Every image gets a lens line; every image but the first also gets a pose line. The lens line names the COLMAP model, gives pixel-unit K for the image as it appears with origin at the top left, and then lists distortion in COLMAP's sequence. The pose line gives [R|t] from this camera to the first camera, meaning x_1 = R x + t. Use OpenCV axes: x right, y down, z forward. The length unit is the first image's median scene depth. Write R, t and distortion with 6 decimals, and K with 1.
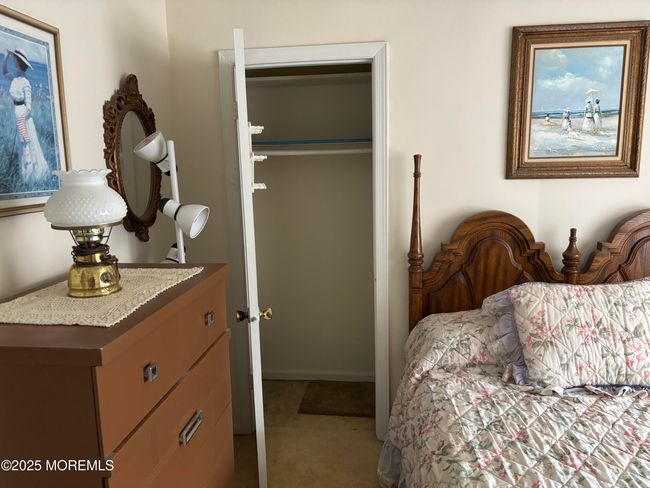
lens RADIAL K [[485.7, 0, 325.0], [0, 485.7, 244.0], [0, 0, 1]] dist [0.032555, -0.062441]
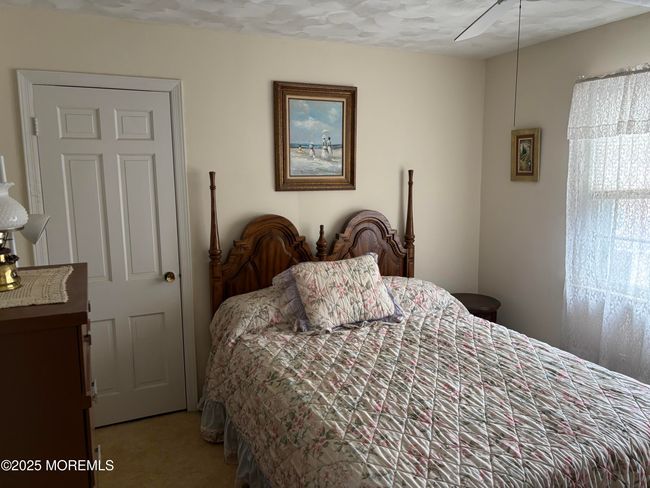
lens RADIAL K [[485.7, 0, 325.0], [0, 485.7, 244.0], [0, 0, 1]] dist [0.032555, -0.062441]
pose [[0.842559, -0.059399, 0.535319, -0.286056], [0.074327, 0.997214, -0.006335, 0.038506], [-0.533451, 0.045126, 0.844627, -0.245957]]
